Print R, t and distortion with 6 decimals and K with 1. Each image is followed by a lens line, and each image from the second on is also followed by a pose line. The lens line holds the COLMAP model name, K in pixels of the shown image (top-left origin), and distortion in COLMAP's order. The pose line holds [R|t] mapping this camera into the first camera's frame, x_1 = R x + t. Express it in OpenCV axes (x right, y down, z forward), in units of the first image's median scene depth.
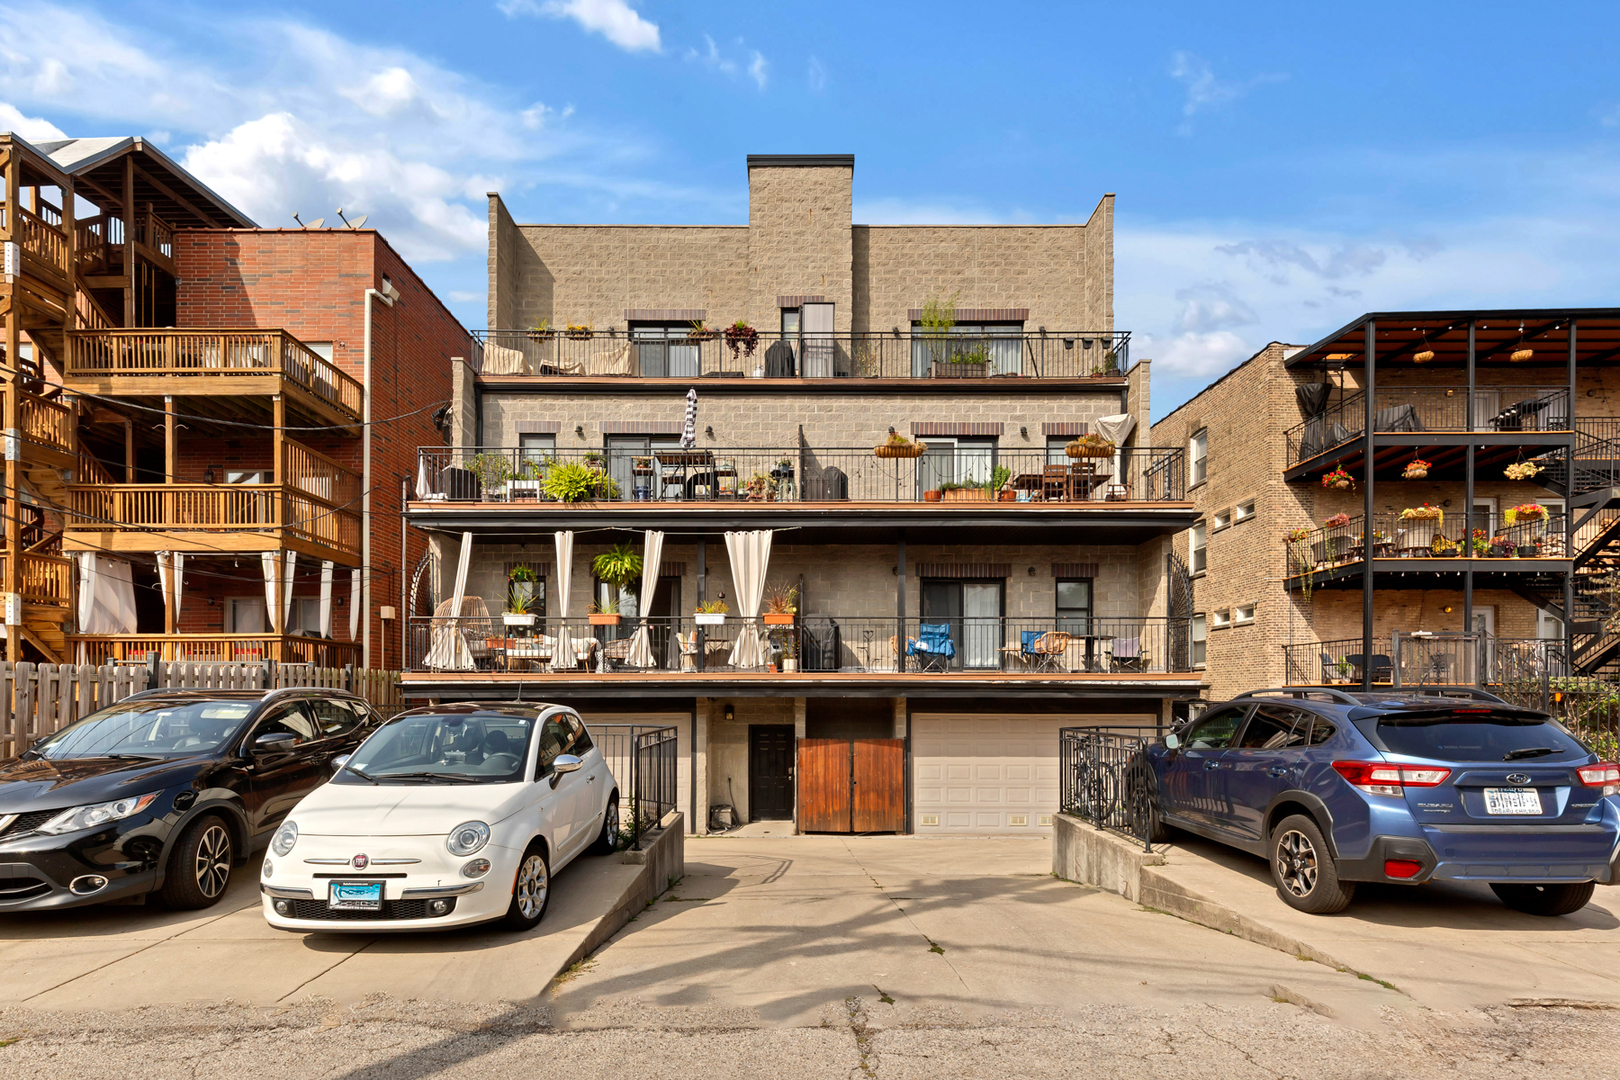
lens RADIAL K [[730.7, 0, 819.0], [0, 730.7, 539.0], [0, 0, 1]] dist [0.003290, -0.000097]
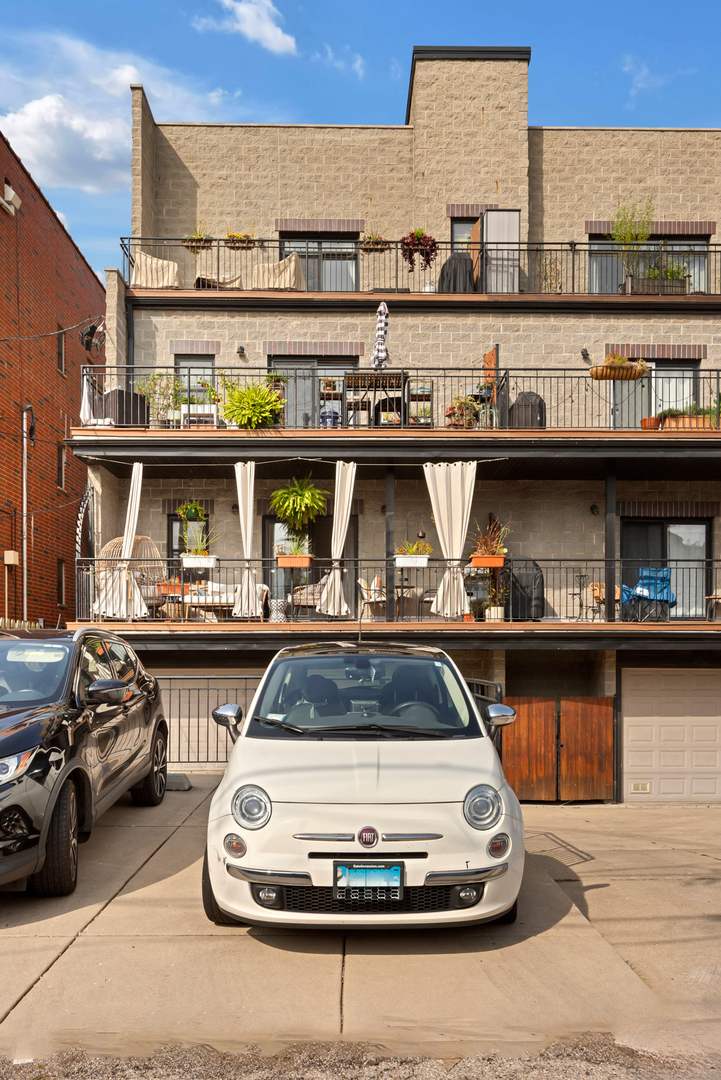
lens RADIAL K [[774.6, 0, 360.4], [0, 774.6, 498.6], [0, 0, 1]] dist [-0.004007, 0.000193]
pose [[0.999969, 0.000229, 0.007819, -0.195702], [-0.000286, 0.999973, 0.007397, 0.024189], [-0.007817, -0.007399, 0.999942, 0.057998]]
